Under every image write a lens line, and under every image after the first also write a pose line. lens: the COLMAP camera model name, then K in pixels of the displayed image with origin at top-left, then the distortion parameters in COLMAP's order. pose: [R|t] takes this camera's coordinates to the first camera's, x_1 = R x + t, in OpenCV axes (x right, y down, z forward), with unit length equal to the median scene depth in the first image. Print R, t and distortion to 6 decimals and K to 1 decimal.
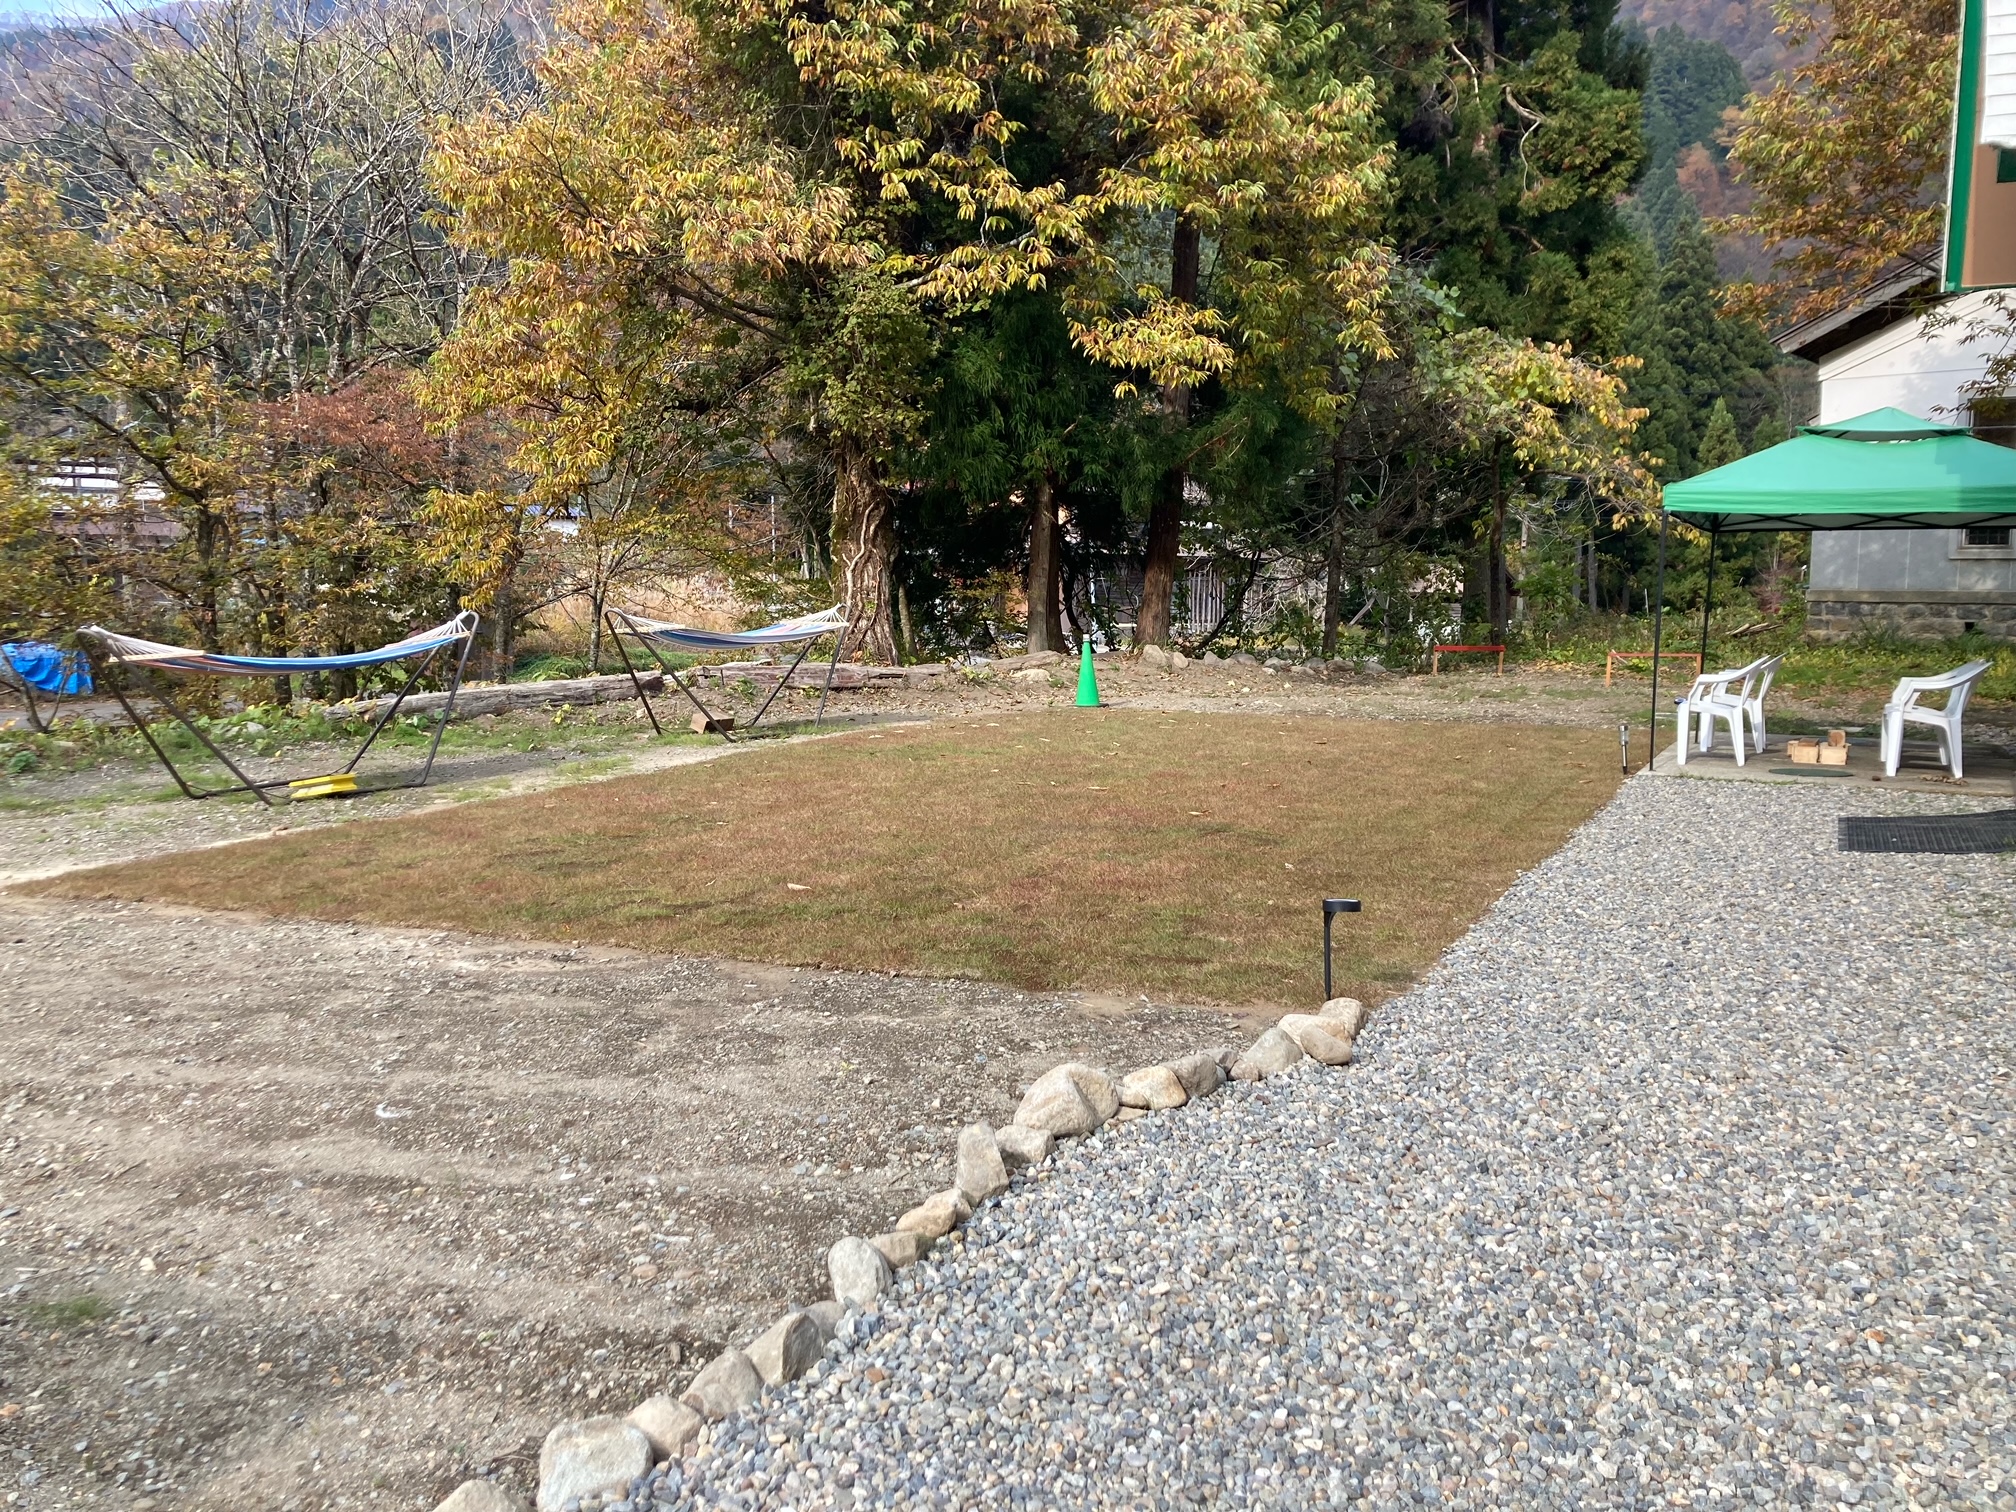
lens RADIAL K [[1617.3, 0, 1005.1], [0, 1617.3, 725.2], [0, 0, 1]] dist [0.048231, -0.064251]
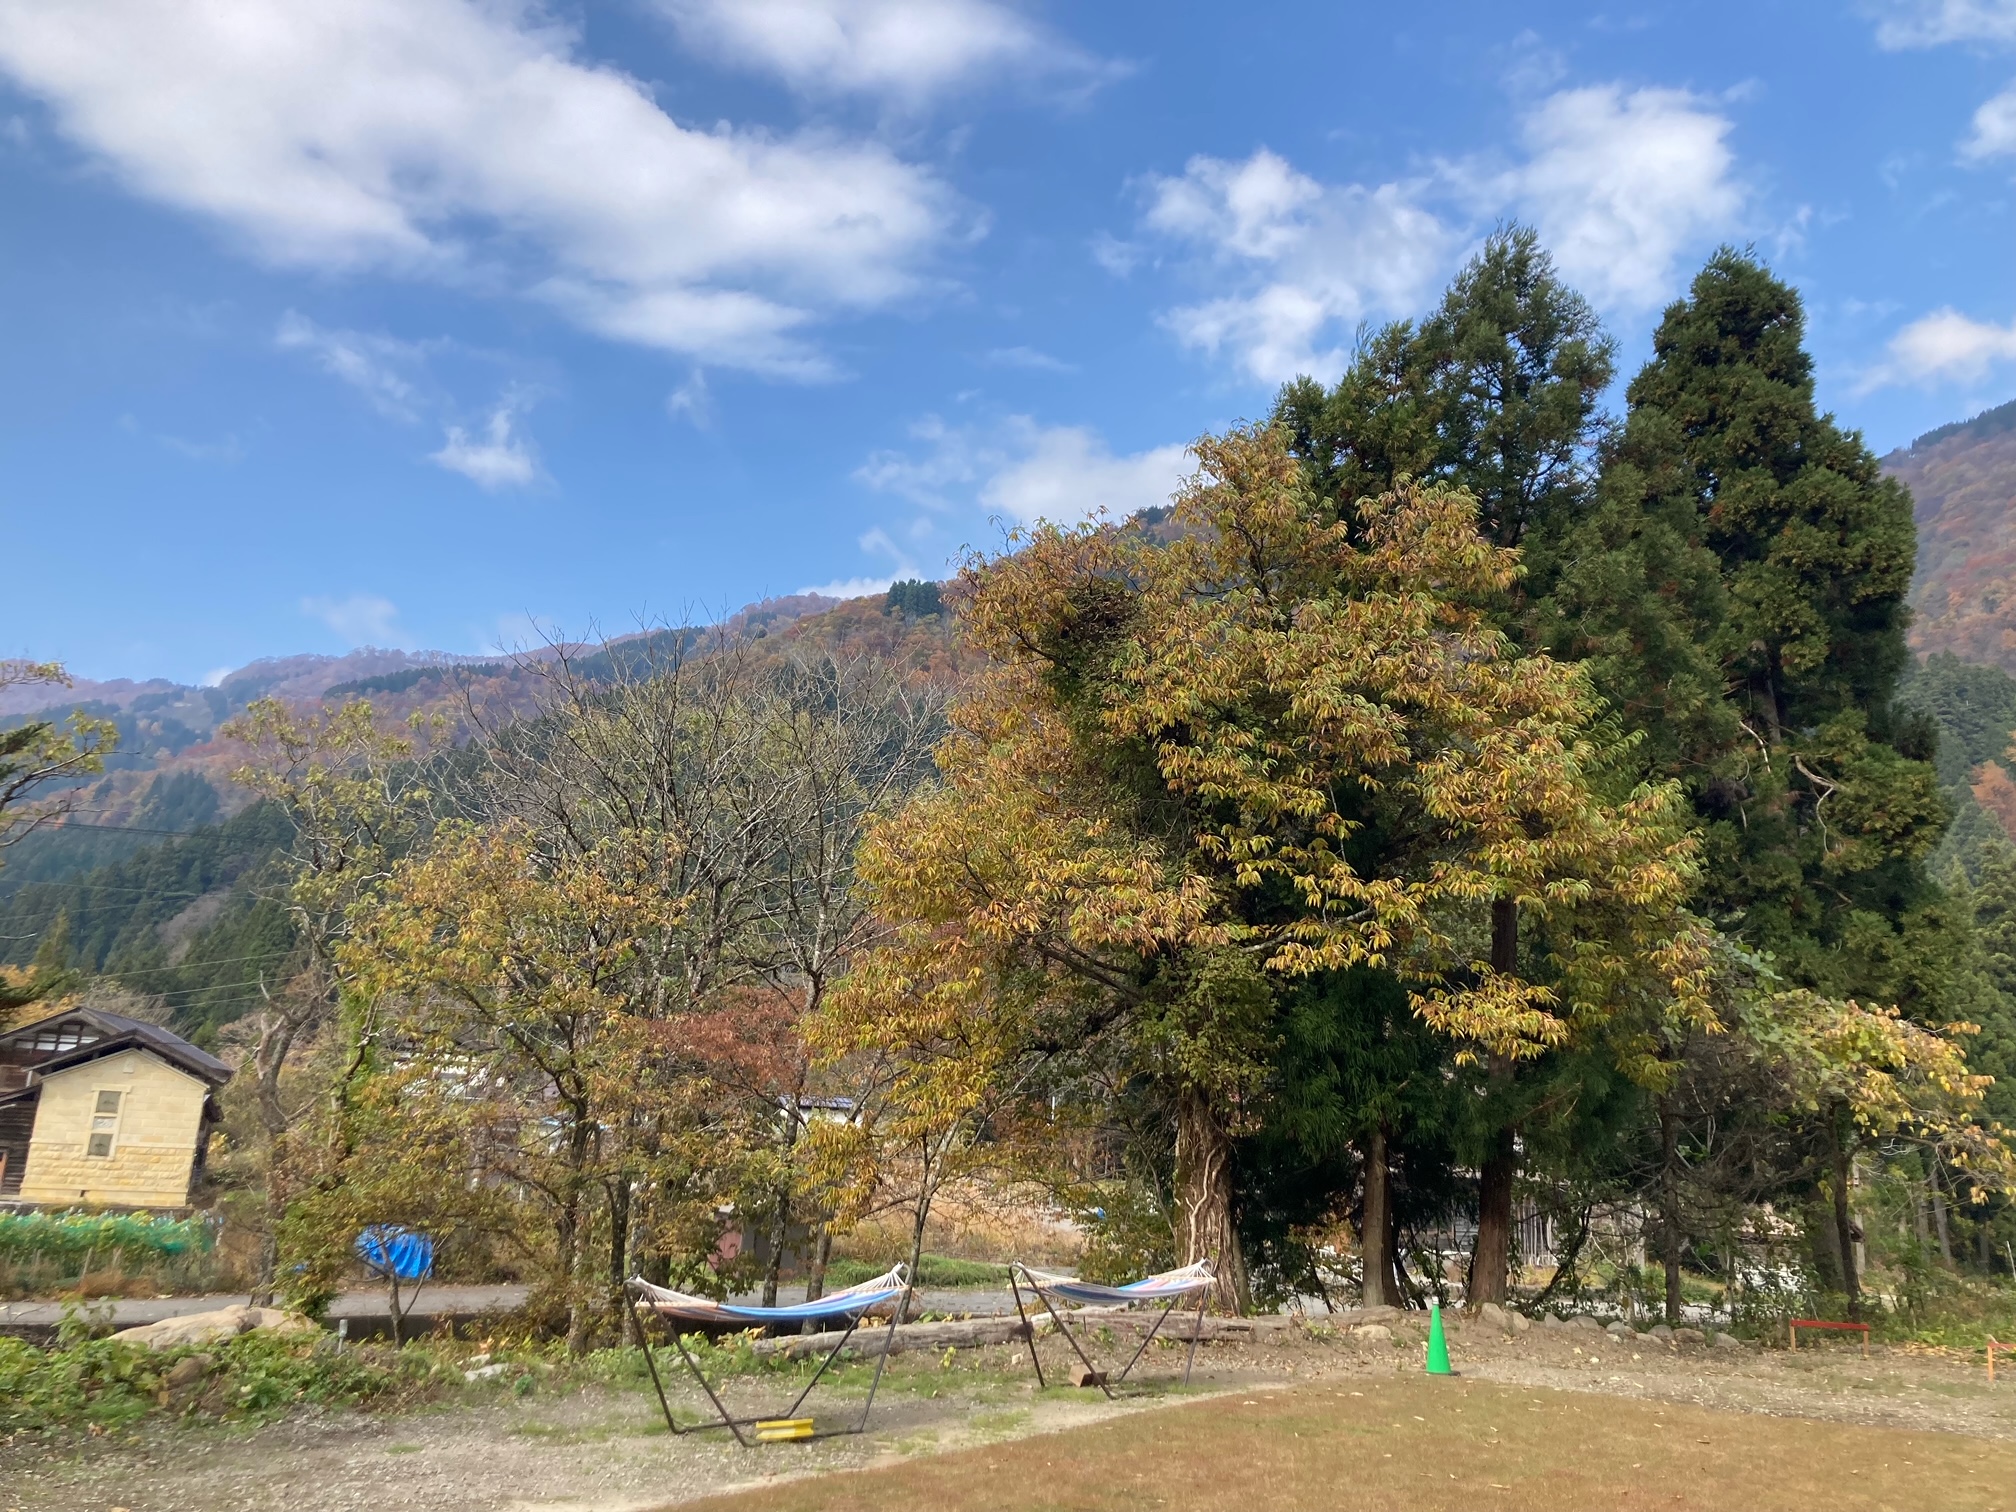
lens RADIAL K [[1617.3, 0, 1005.1], [0, 1617.3, 725.2], [0, 0, 1]] dist [0.048231, -0.064251]
pose [[0.986750, -0.000009, -0.162246, -0.047061], [-0.057346, 0.935435, -0.348817, -0.018950], [0.151774, 0.353499, 0.923040, -0.107439]]
